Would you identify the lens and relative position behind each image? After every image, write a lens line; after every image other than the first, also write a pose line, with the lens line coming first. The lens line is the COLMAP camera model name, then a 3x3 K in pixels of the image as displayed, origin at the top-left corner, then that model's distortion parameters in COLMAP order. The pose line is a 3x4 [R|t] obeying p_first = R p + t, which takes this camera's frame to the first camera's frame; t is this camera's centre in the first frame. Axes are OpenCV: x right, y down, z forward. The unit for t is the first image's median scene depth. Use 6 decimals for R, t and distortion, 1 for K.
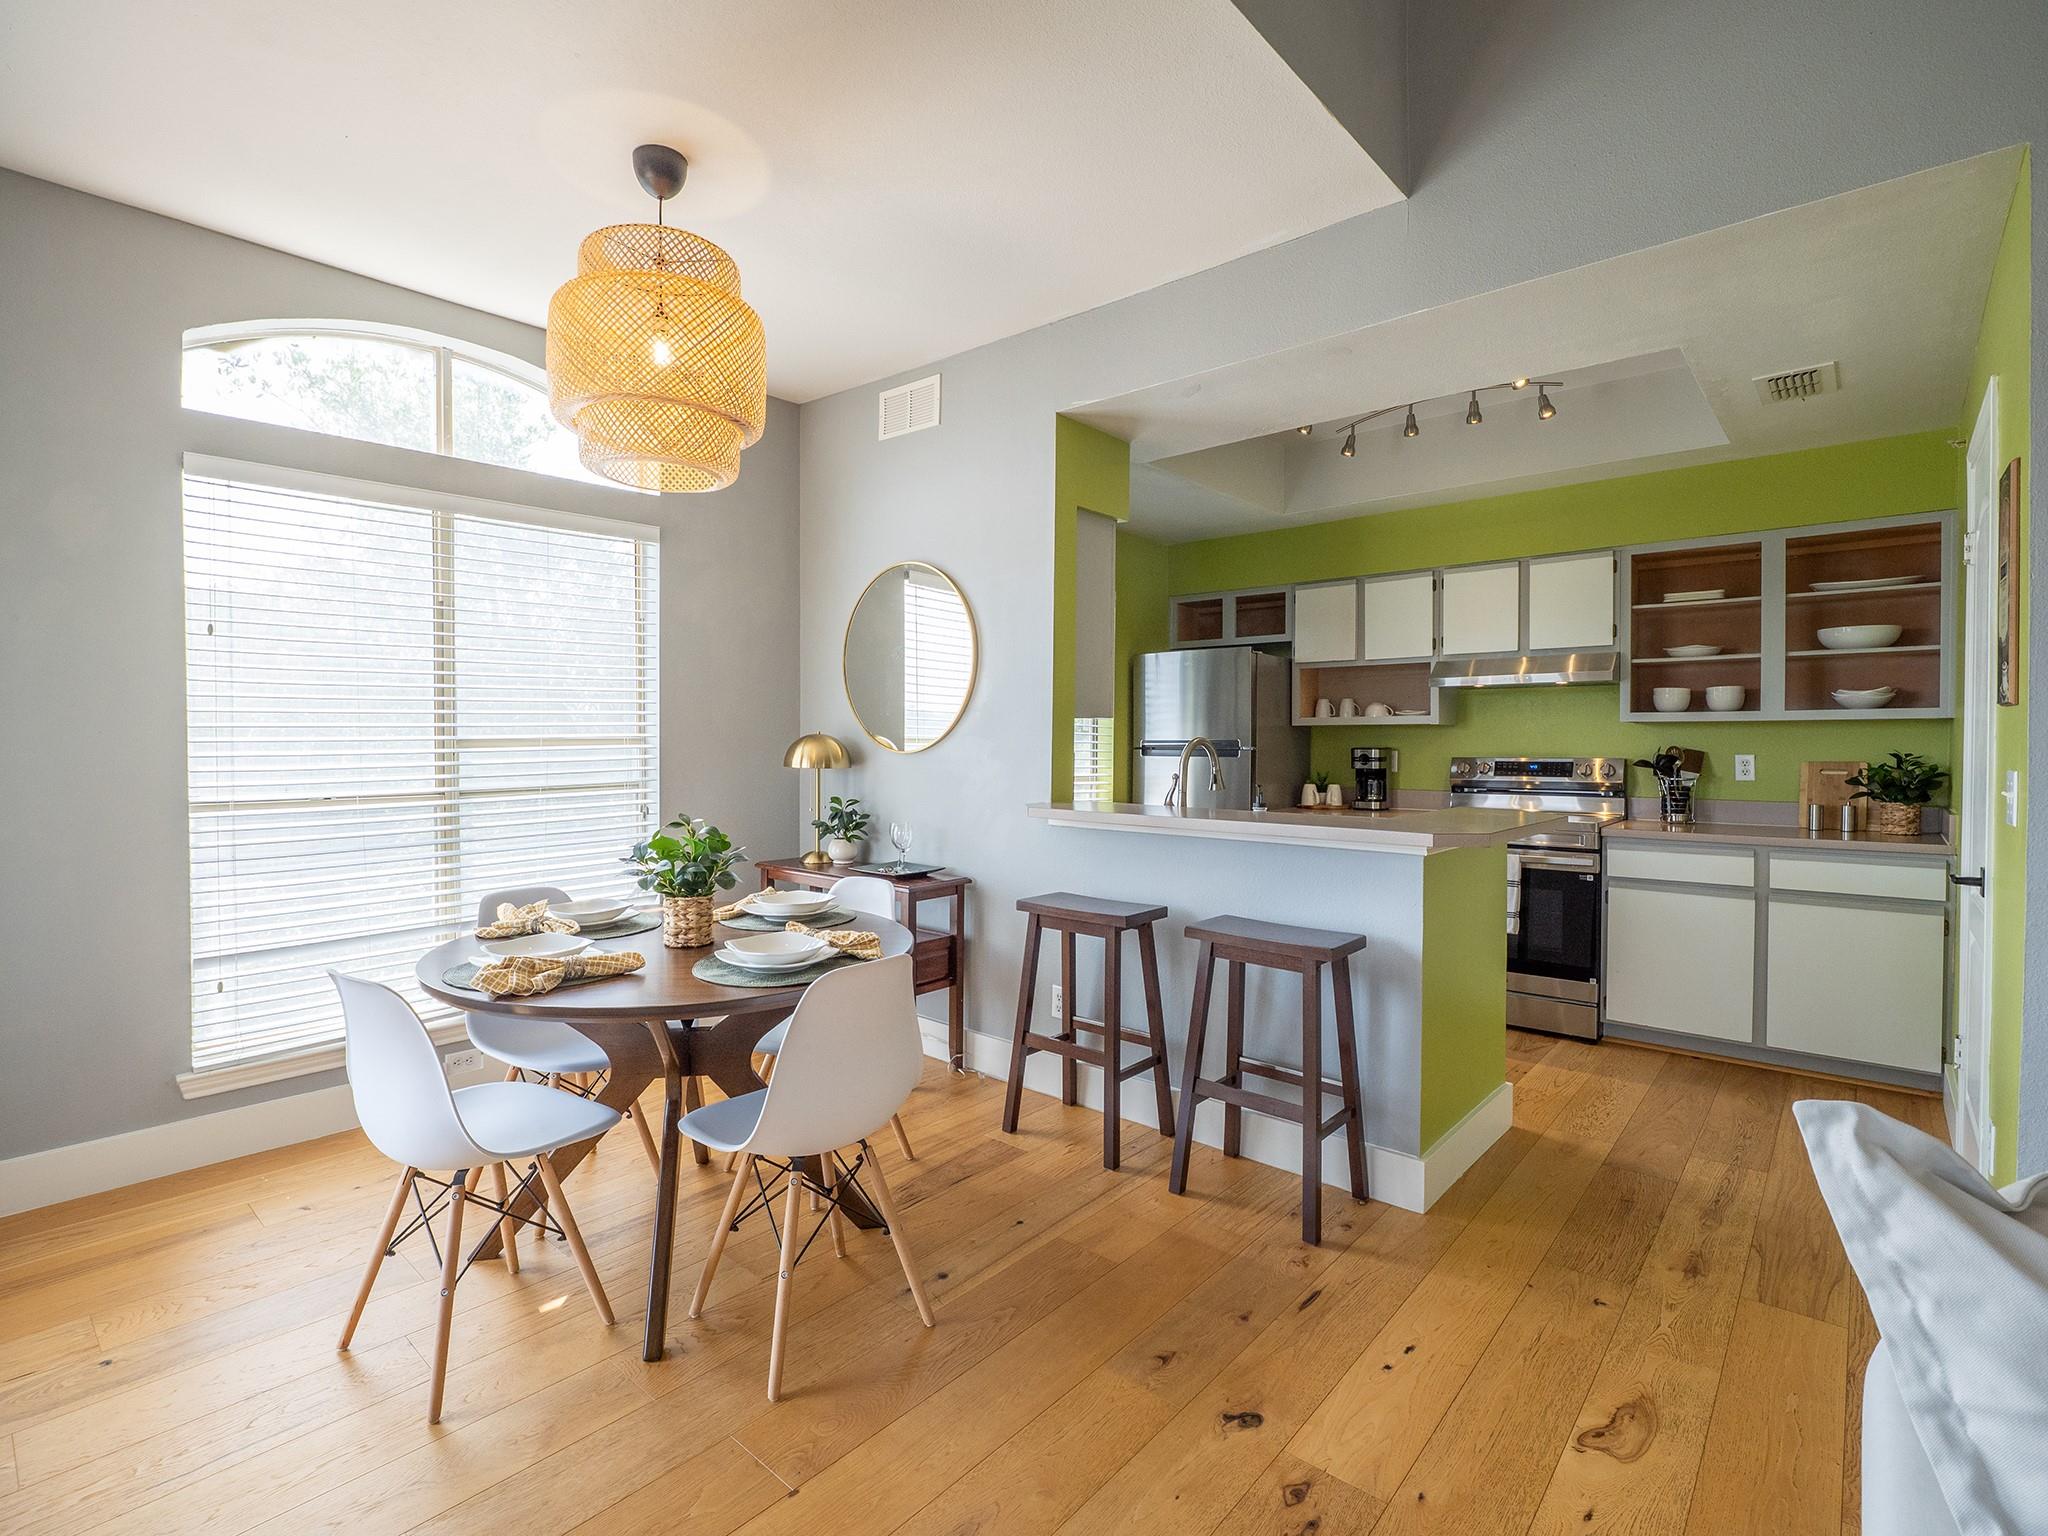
lens RADIAL K [[984.5, 0, 1016.6], [0, 984.5, 757.8], [0, 0, 1]] dist [-0.011379, -0.000154]
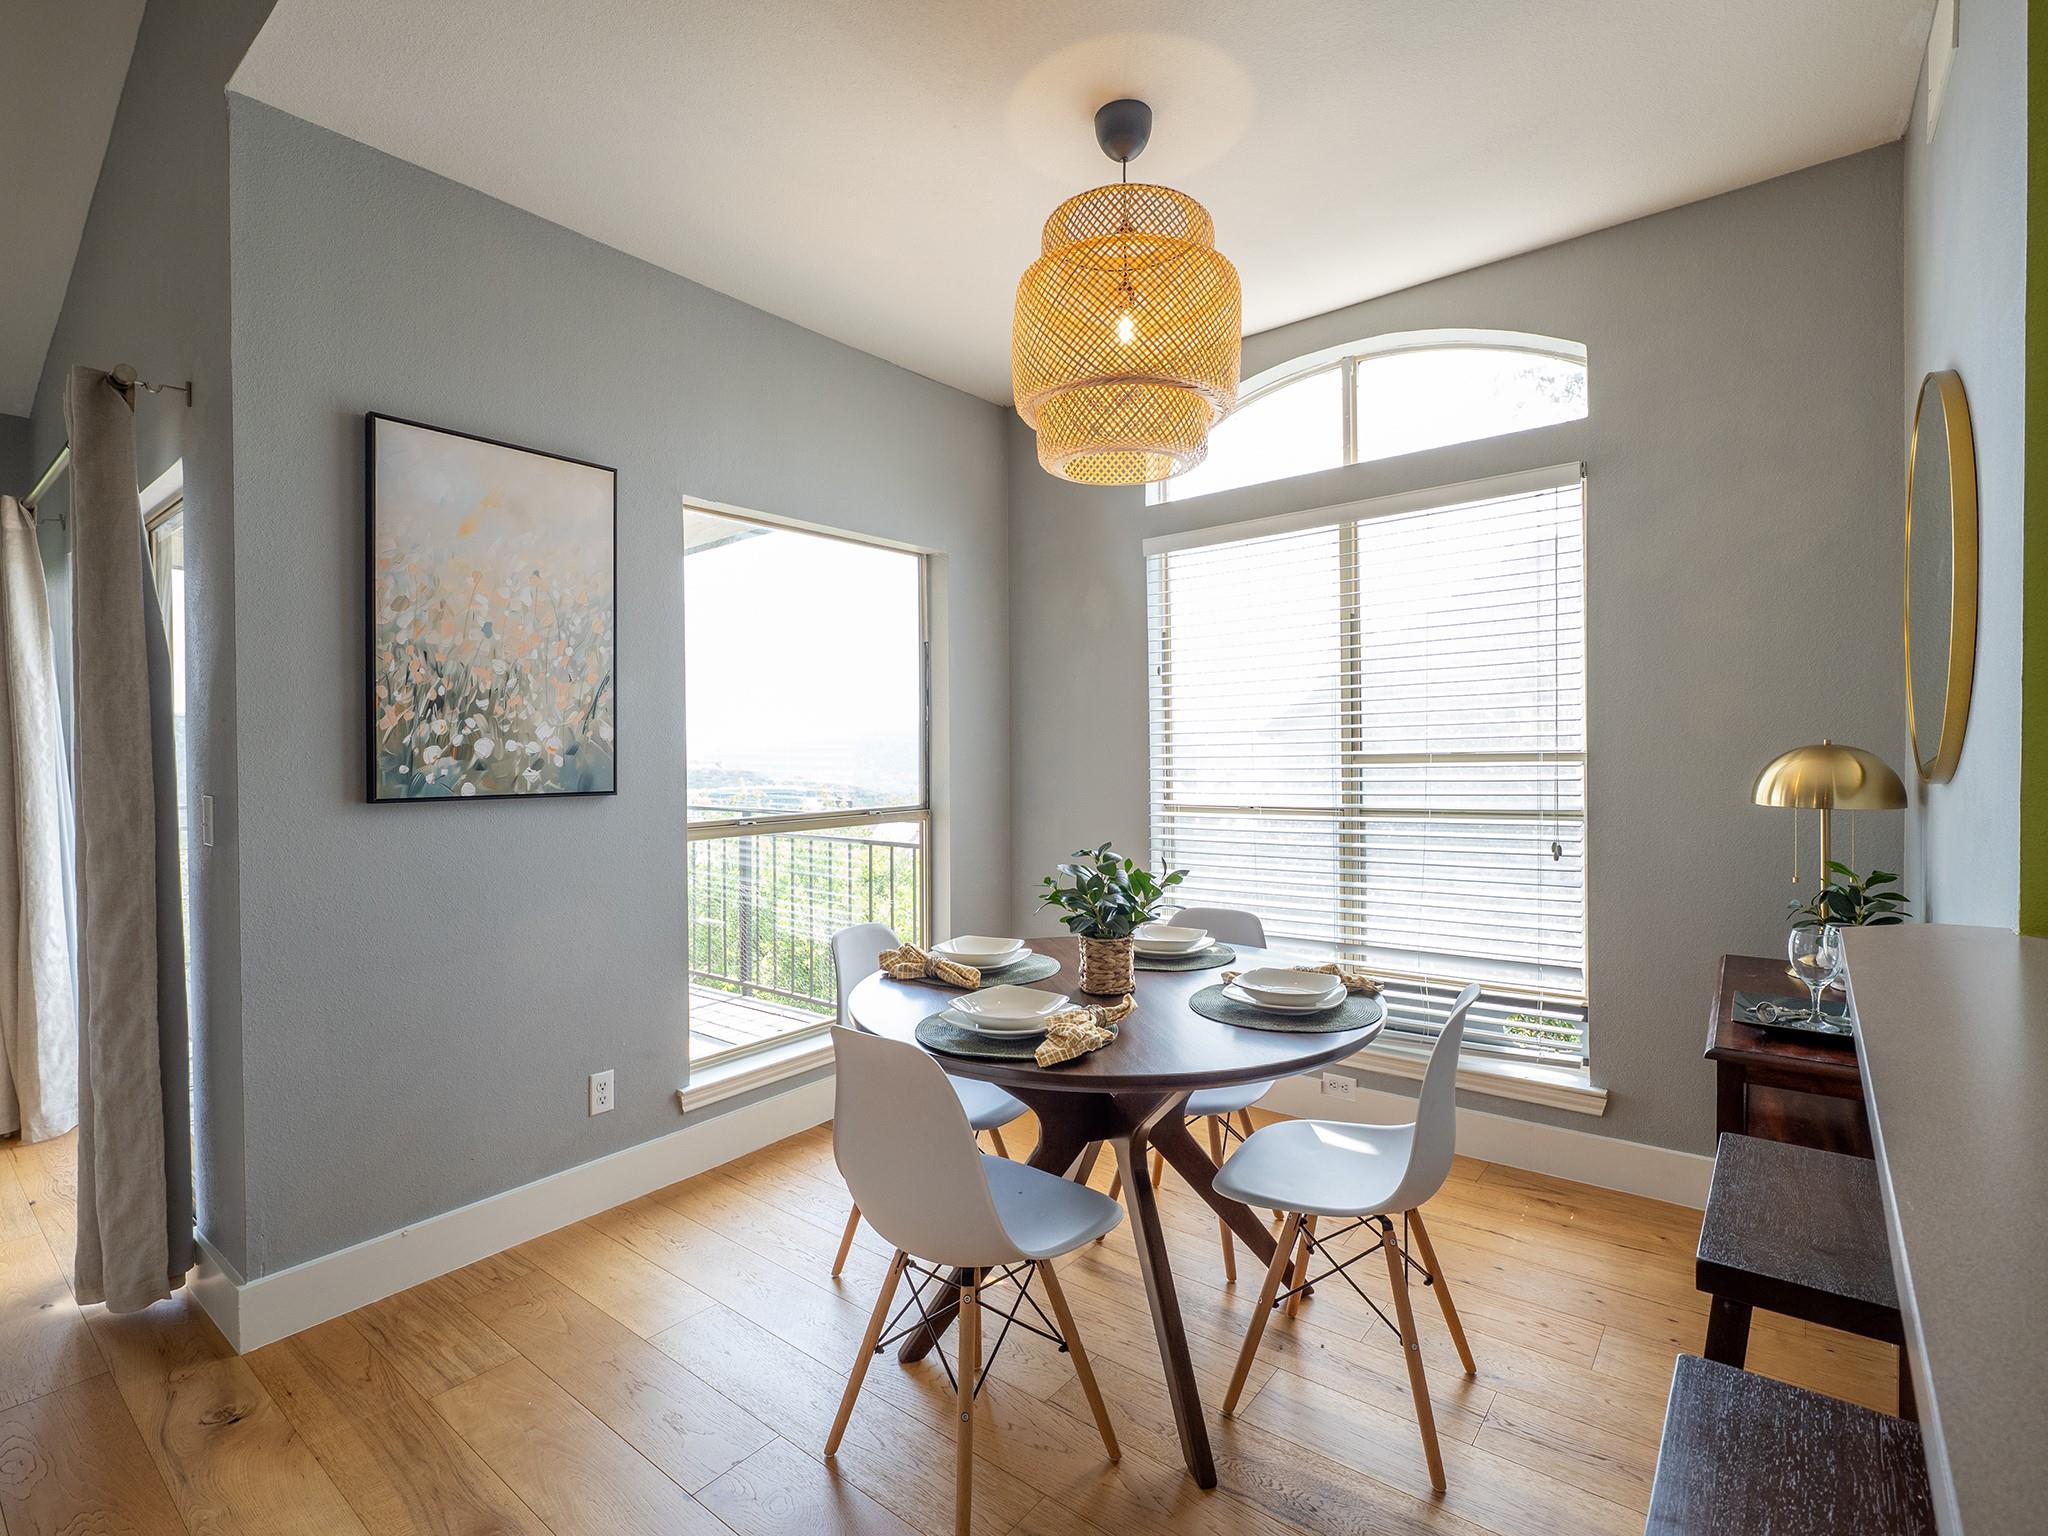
lens RADIAL K [[984.5, 0, 1024.0], [0, 984.5, 759.6], [0, 0, 1]] dist [-0.011379, -0.000154]
pose [[0.041871, 0.007722, -0.999093, 0.326682], [-0.012049, 0.999901, 0.007223, -0.014507], [0.999050, 0.011736, 0.041960, 0.535284]]
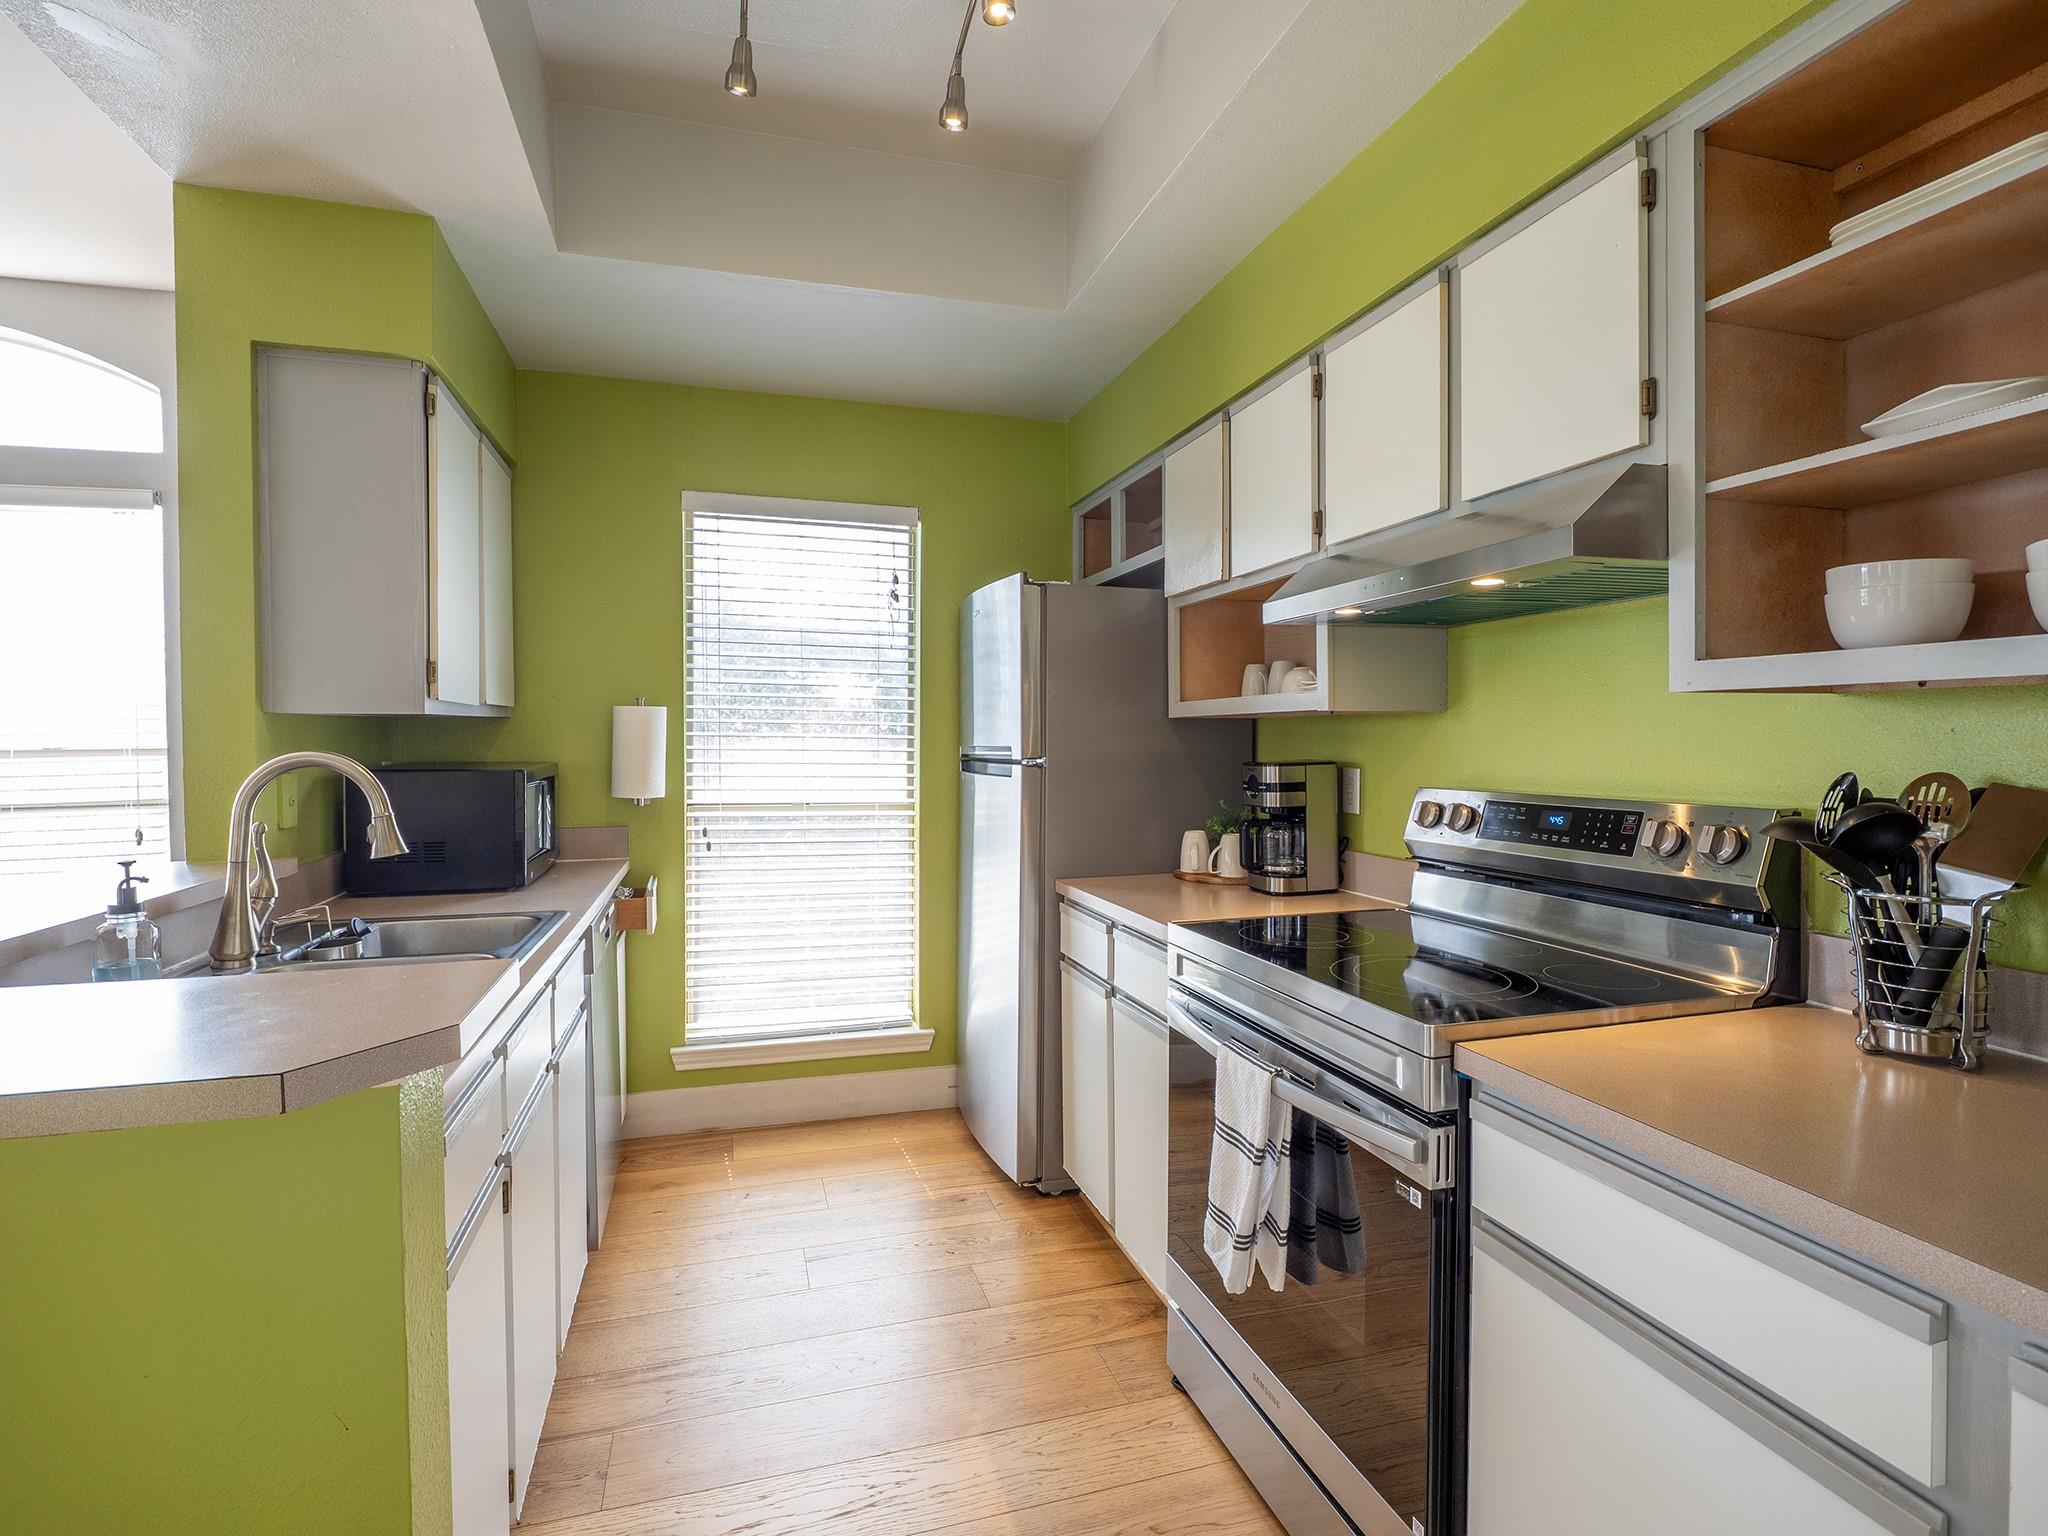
lens RADIAL K [[984.5, 0, 1001.7], [0, 984.5, 754.6], [0, 0, 1]] dist [-0.011379, -0.000154]
pose [[0.839660, 0.003627, -0.543100, 0.641164], [-0.004110, 0.999992, 0.000323, -0.017163], [0.543097, 0.001961, 0.839668, 0.667823]]
